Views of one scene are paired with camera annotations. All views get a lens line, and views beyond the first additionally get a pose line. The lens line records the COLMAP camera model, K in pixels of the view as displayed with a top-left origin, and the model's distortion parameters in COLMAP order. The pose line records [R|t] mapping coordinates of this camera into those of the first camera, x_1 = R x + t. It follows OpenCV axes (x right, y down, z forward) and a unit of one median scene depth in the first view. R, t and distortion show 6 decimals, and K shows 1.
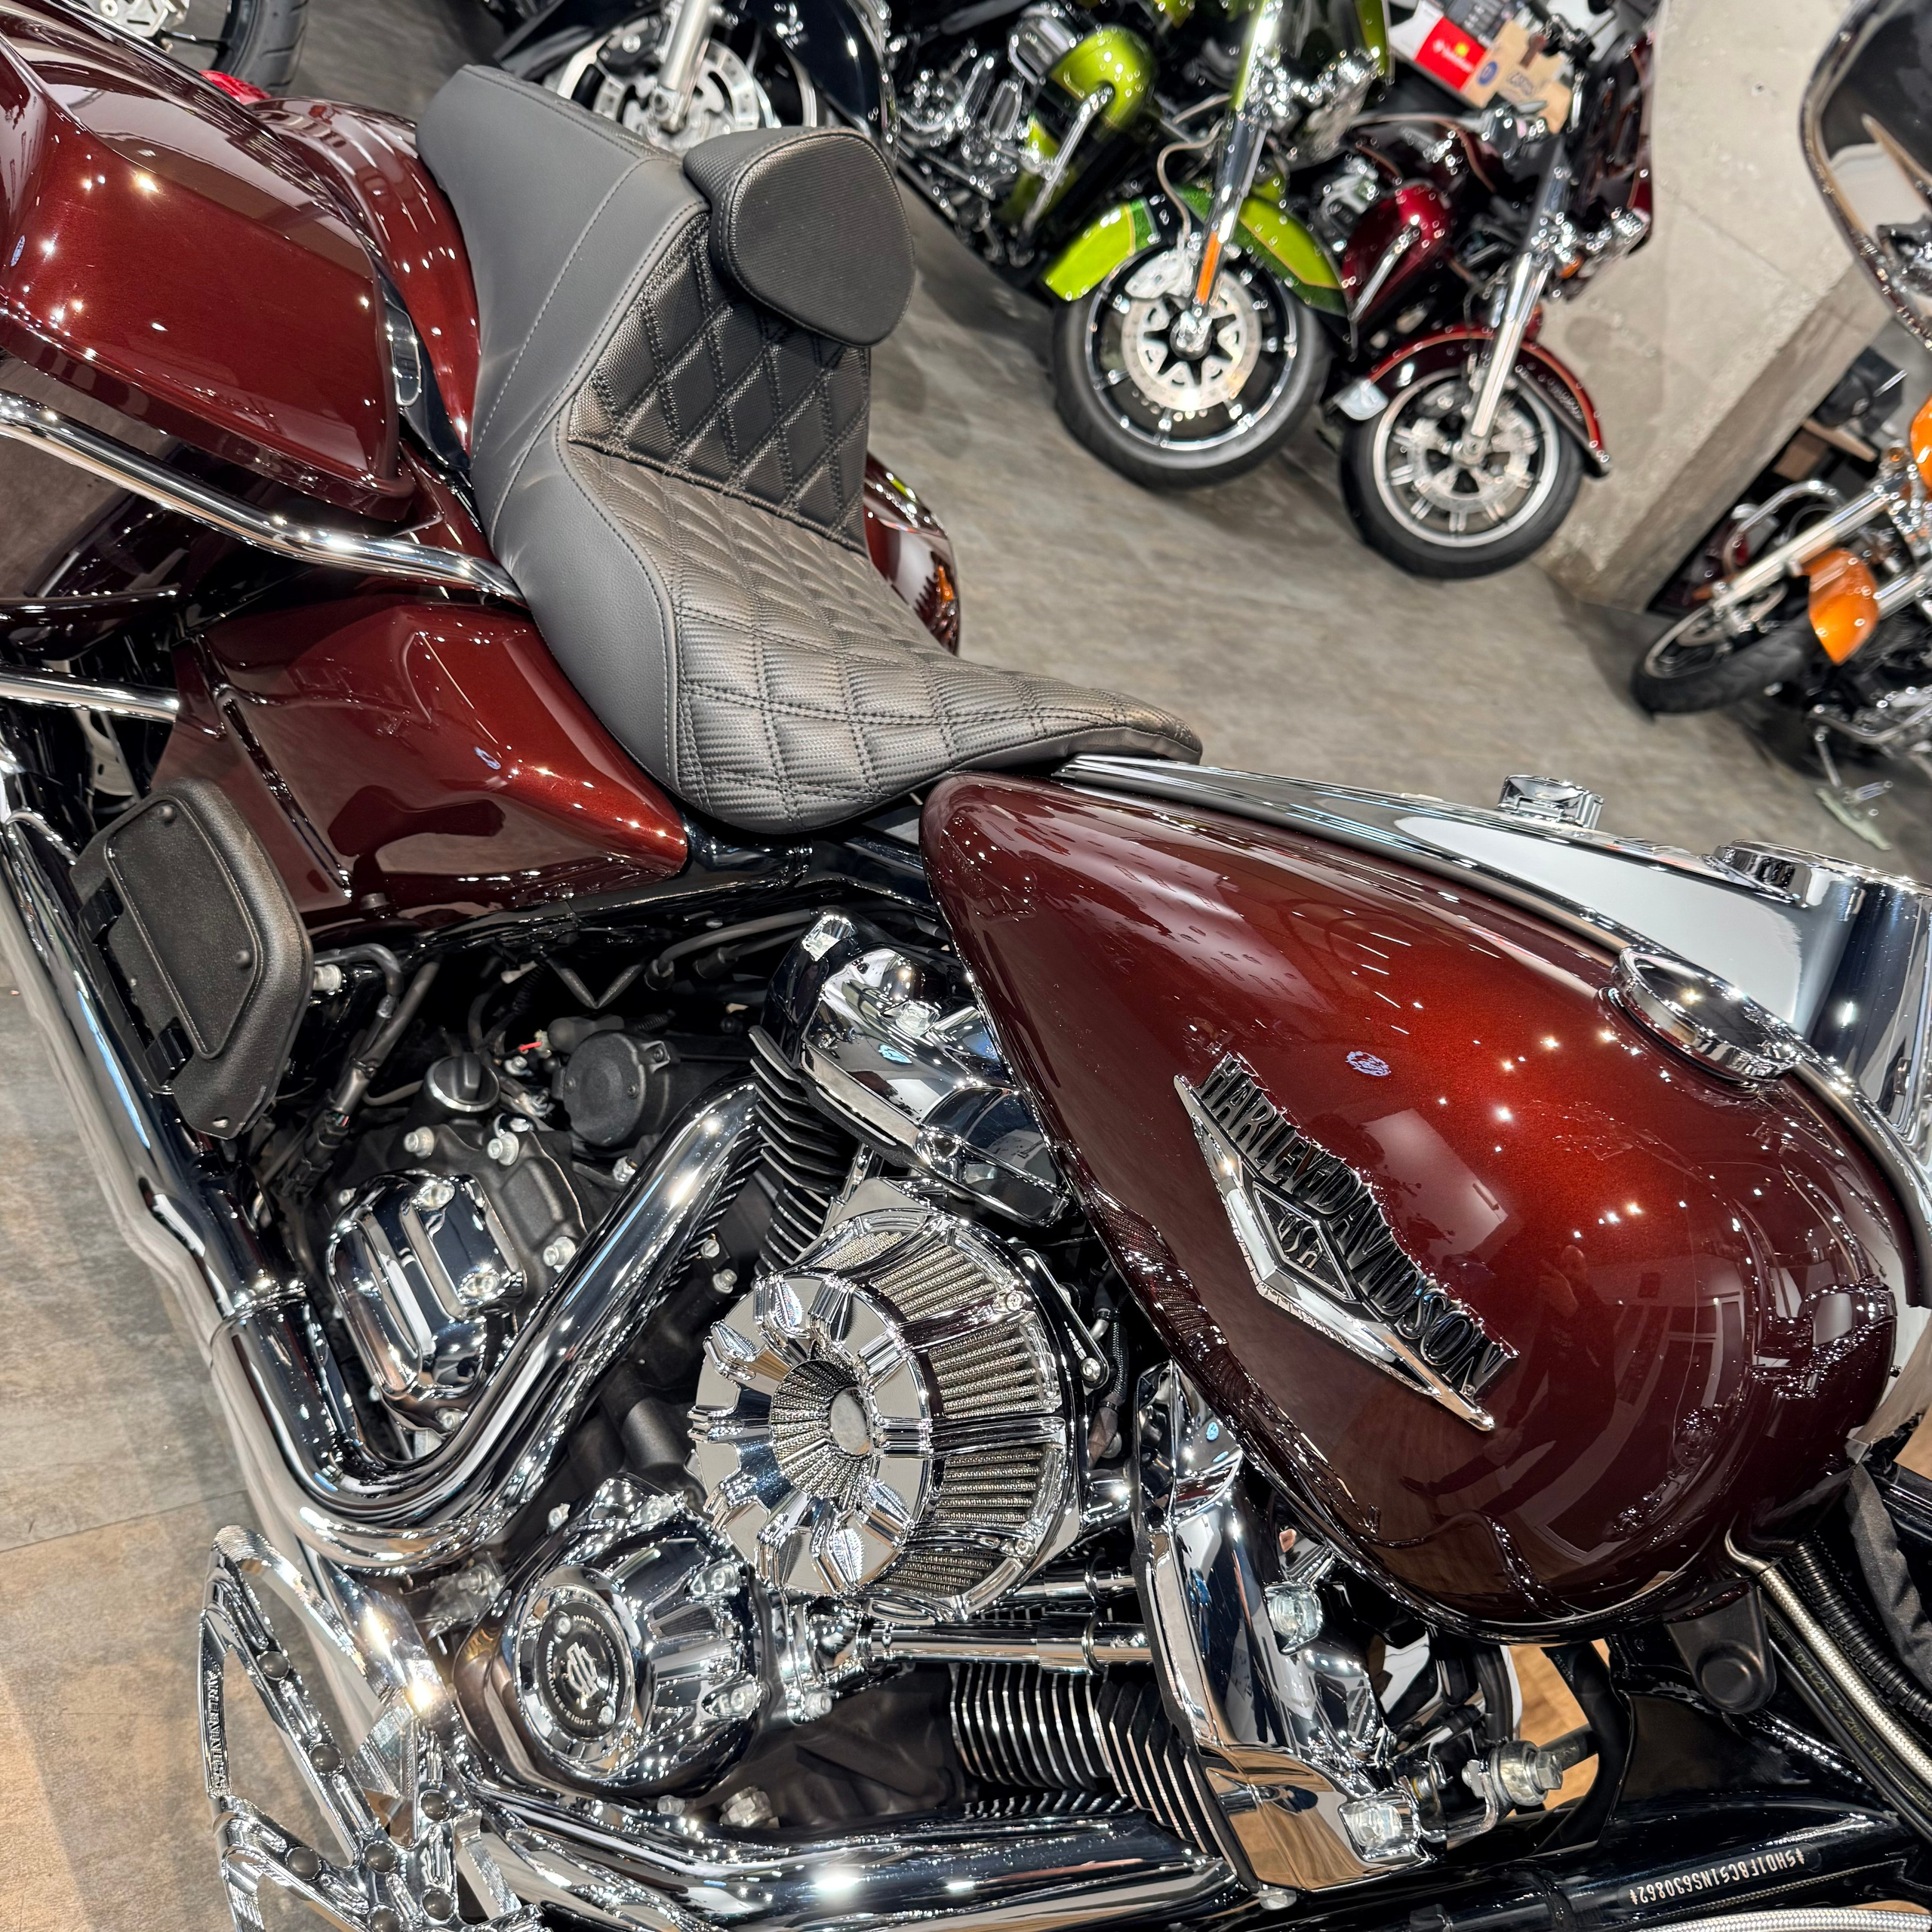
lens RADIAL K [[1839.1, 0, 966.0], [0, 1839.1, 966.0], [0, 0, 1]] dist [0.005608, -0.025297]
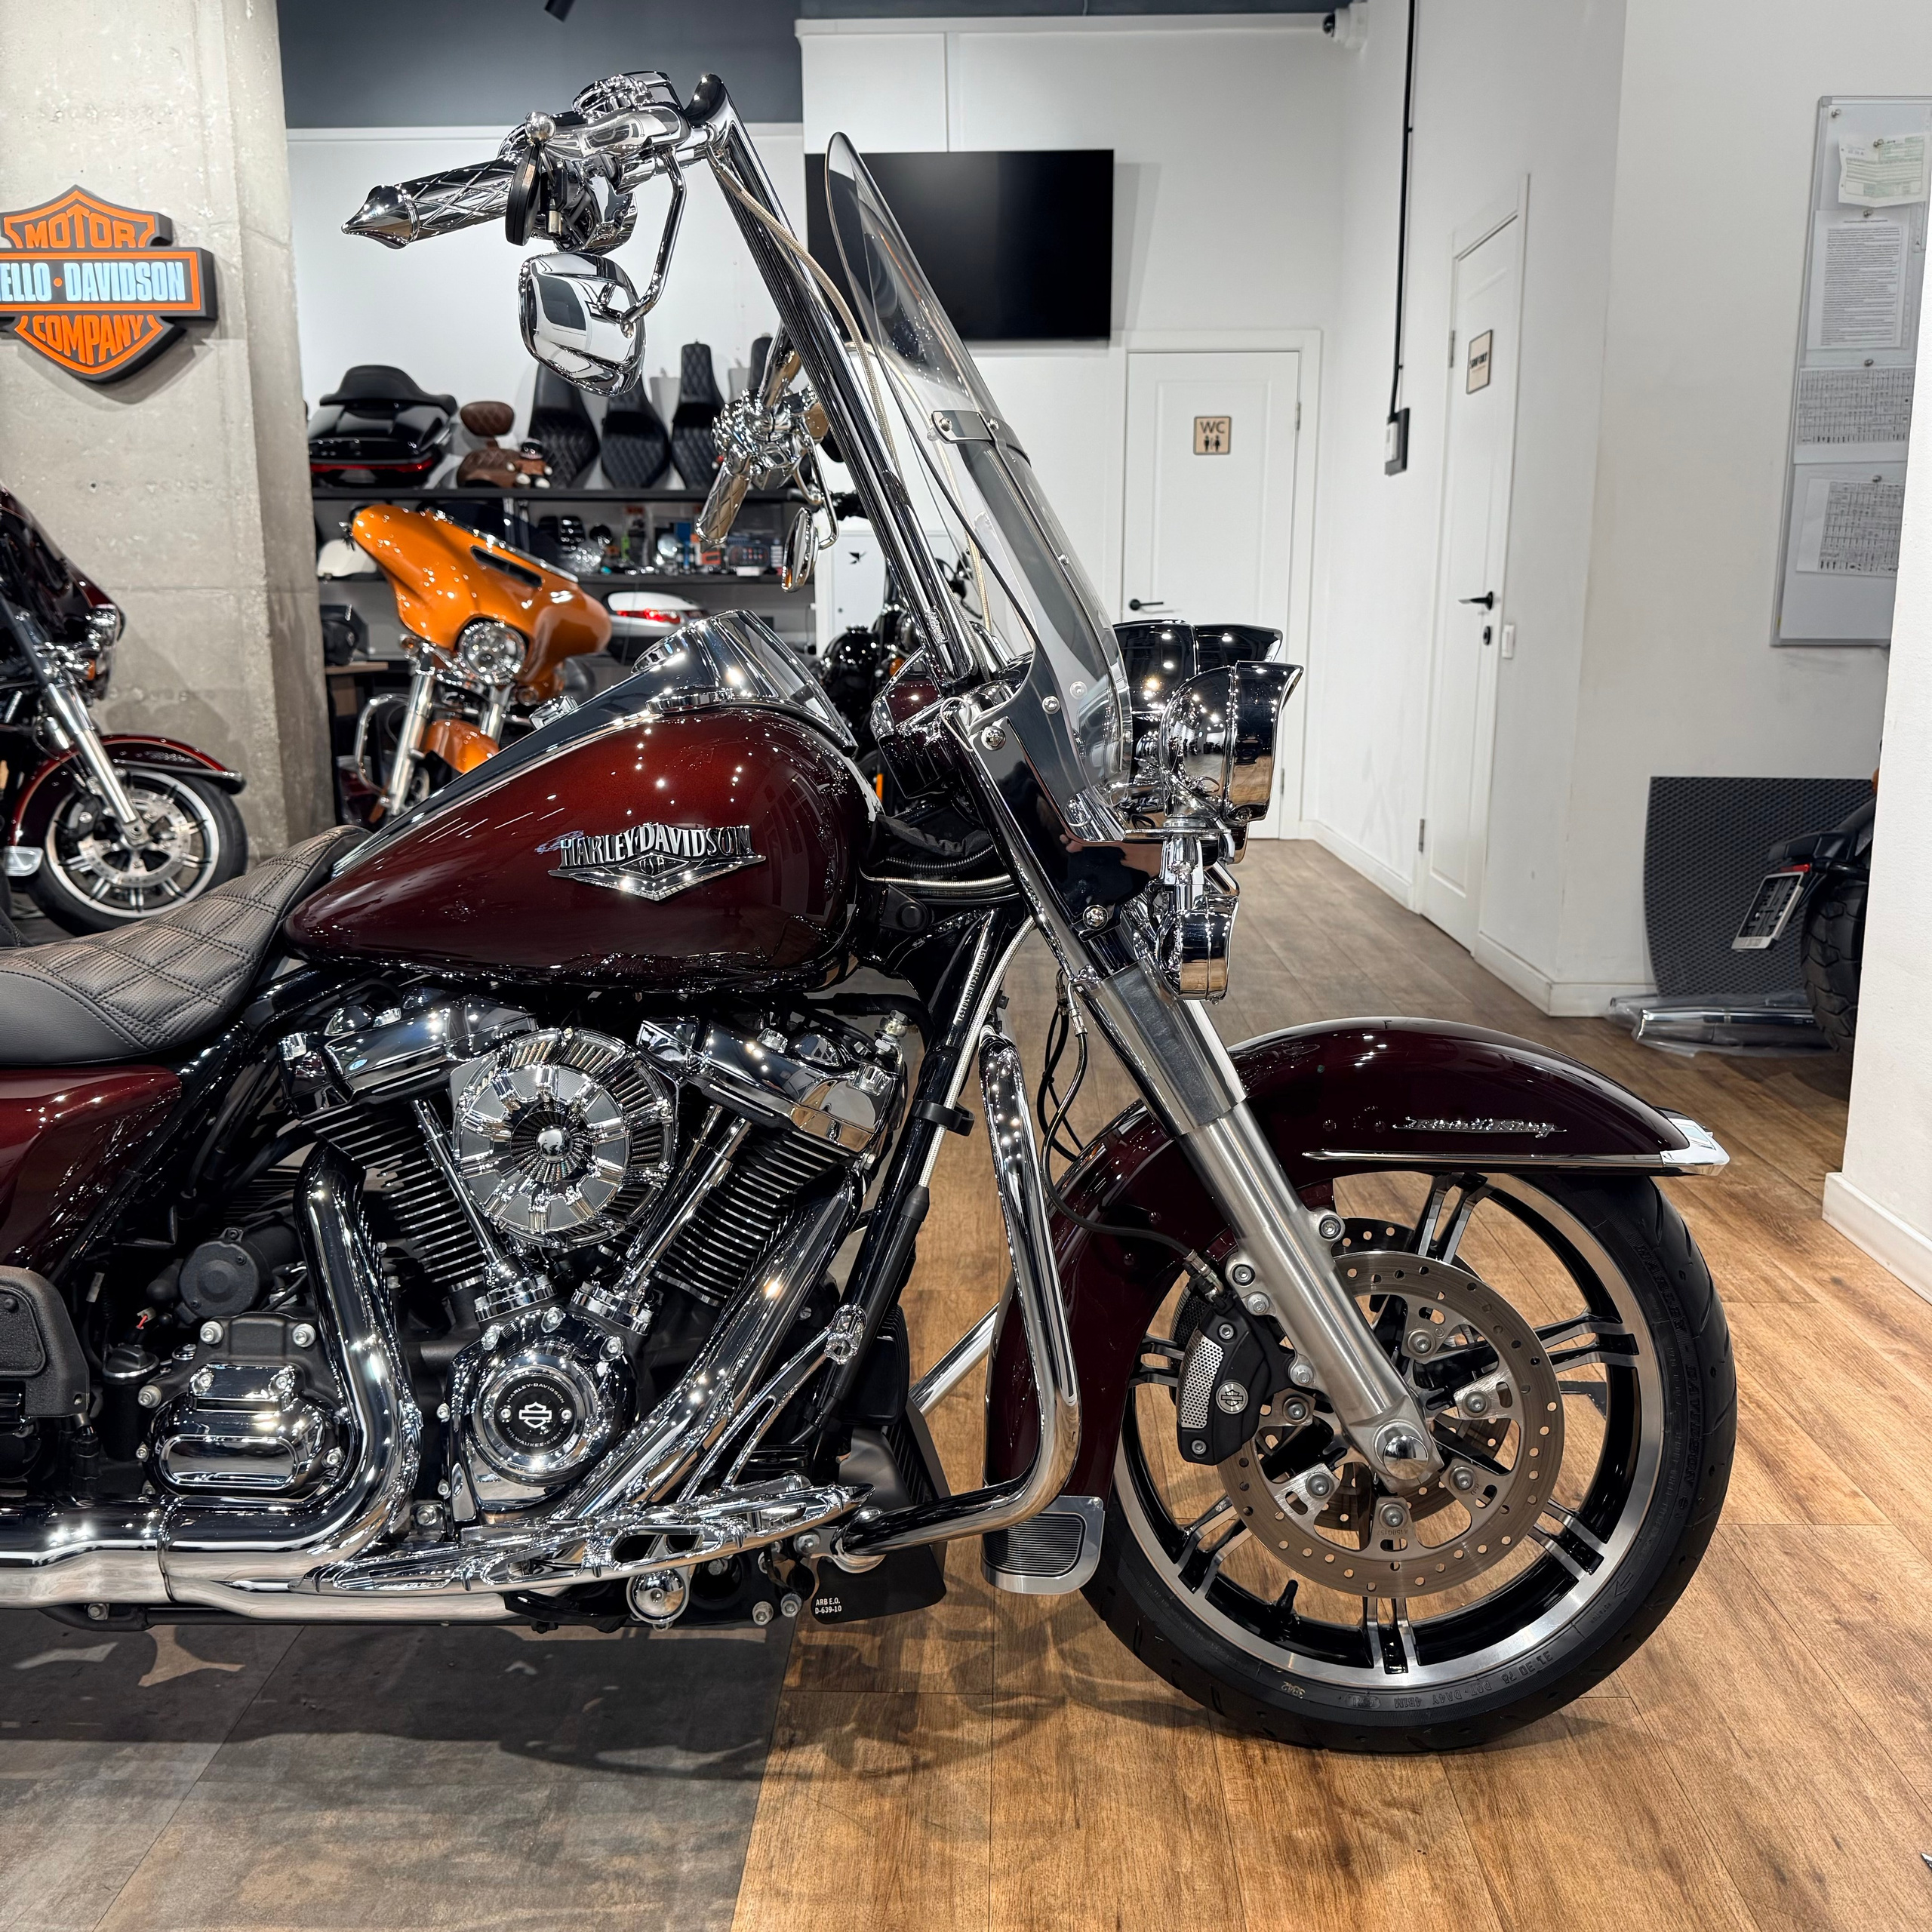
lens RADIAL K [[1792.6, 0, 970.9], [0, 1792.6, 969.4], [0, 0, 1]] dist [0.139890, -0.279174]
pose [[0.548123, -0.620697, 0.560622, -0.145603], [0.707175, 0.701833, 0.085631, 0.052666], [-0.446614, 0.349521, 0.823633, -0.145582]]
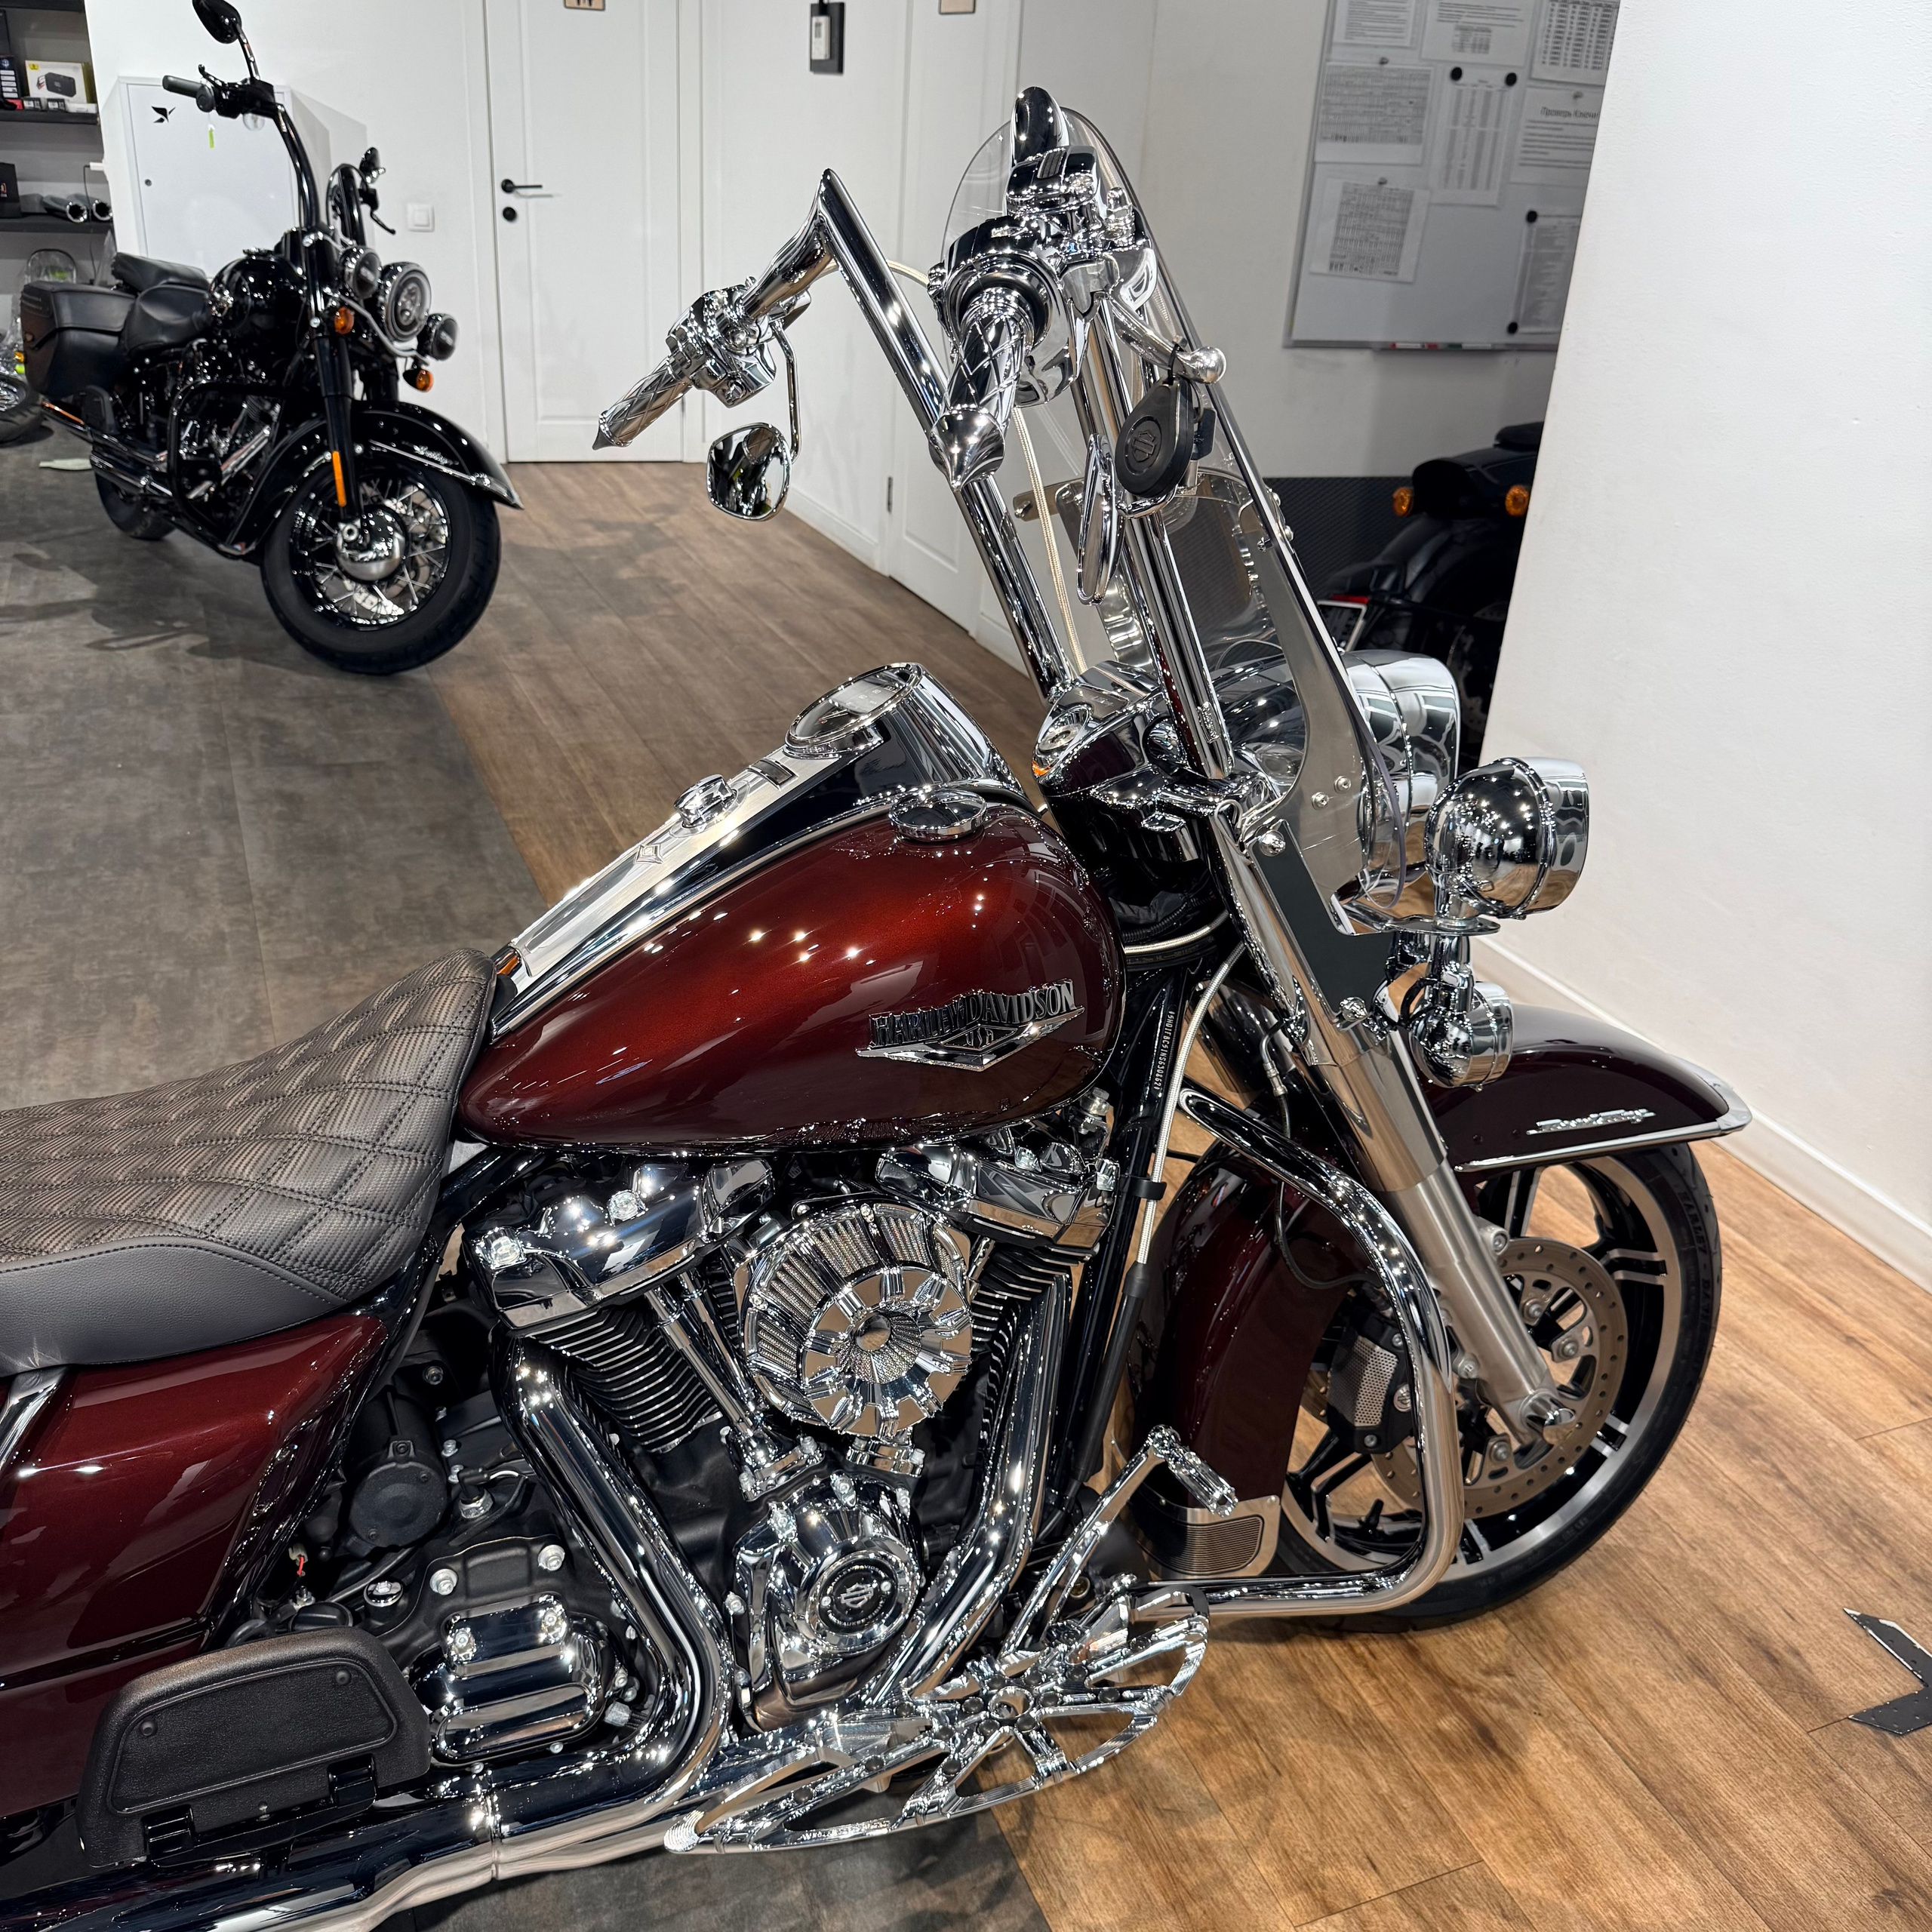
lens RADIAL K [[1818.5, 0, 967.5], [0, 1818.5, 968.9], [0, 0, 1]] dist [0.066418, -0.121956]
pose [[0.258045, -0.794665, 0.549473, -0.136081], [0.625621, 0.570829, 0.531744, -0.153112], [-0.736214, 0.206549, 0.644459, -0.041585]]
